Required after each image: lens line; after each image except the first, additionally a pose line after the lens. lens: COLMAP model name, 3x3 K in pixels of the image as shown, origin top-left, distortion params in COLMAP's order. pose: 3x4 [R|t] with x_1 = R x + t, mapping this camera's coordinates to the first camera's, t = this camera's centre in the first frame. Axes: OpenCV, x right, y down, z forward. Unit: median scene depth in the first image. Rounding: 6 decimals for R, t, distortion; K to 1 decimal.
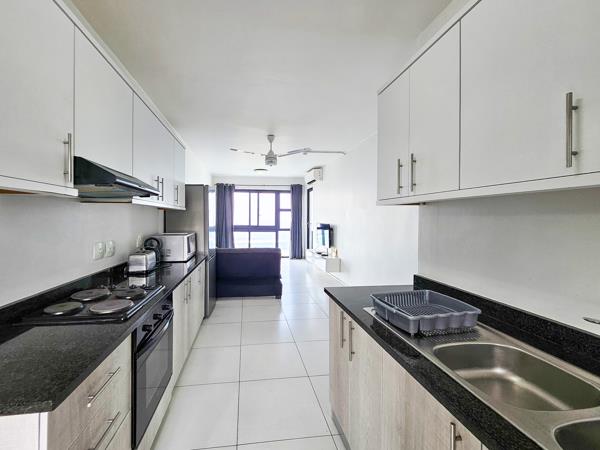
lens RADIAL K [[250.8, 0, 277.3], [0, 250.8, 220.7], [0, 0, 1]] dist [-0.000902, -0.000029]
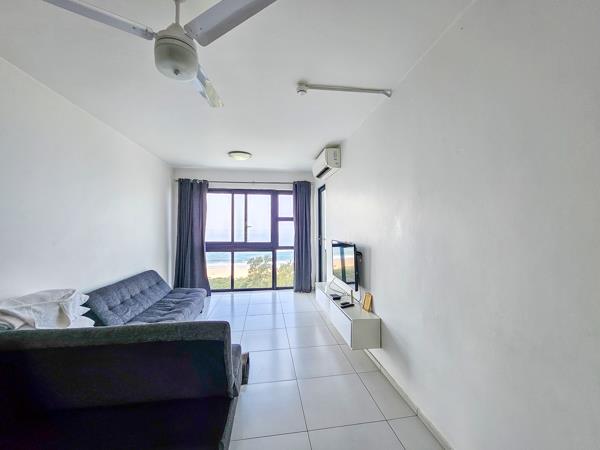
lens RADIAL K [[240.6, 0, 298.8], [0, 240.6, 222.0], [0, 0, 1]] dist [-0.001354, -0.000140]
pose [[0.999907, -0.007054, 0.011704, 0.171832], [0.007447, 0.999398, -0.033878, -0.034693], [-0.011458, 0.033962, 0.999357, 1.013811]]
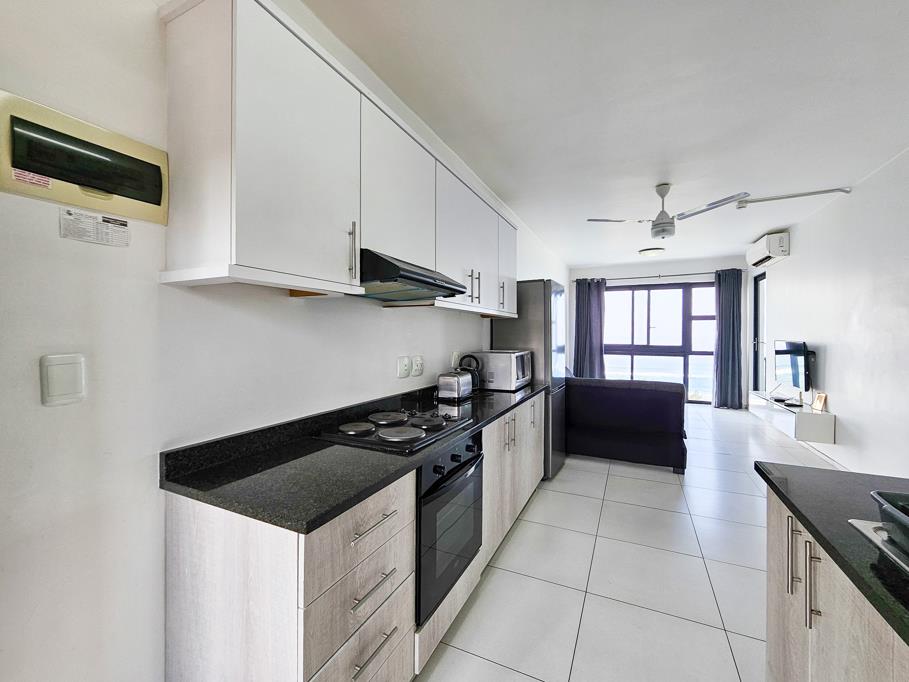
lens RADIAL K [[375.8, 0, 458.2], [0, 375.8, 337.9], [0, 0, 1]] dist [-0.000376, 0.000043]
pose [[0.844528, 0.001610, -0.535510, 0.056200], [-0.003546, 0.999990, -0.002585, 0.017692], [0.535500, 0.004082, 0.844525, 0.040751]]
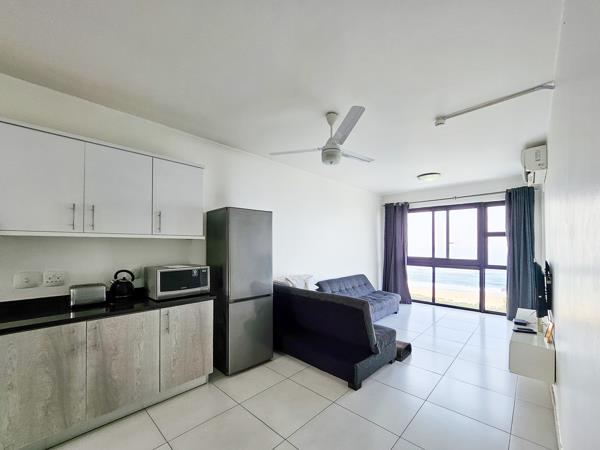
lens RADIAL K [[249.2, 0, 308.6], [0, 249.2, 241.8], [0, 0, 1]] dist [-0.000798, -0.000211]
pose [[0.643242, -0.012040, -0.765568, 0.569065], [-0.009193, 0.999683, -0.023445, -0.018897], [0.765608, 0.022119, 0.642927, 0.822392]]
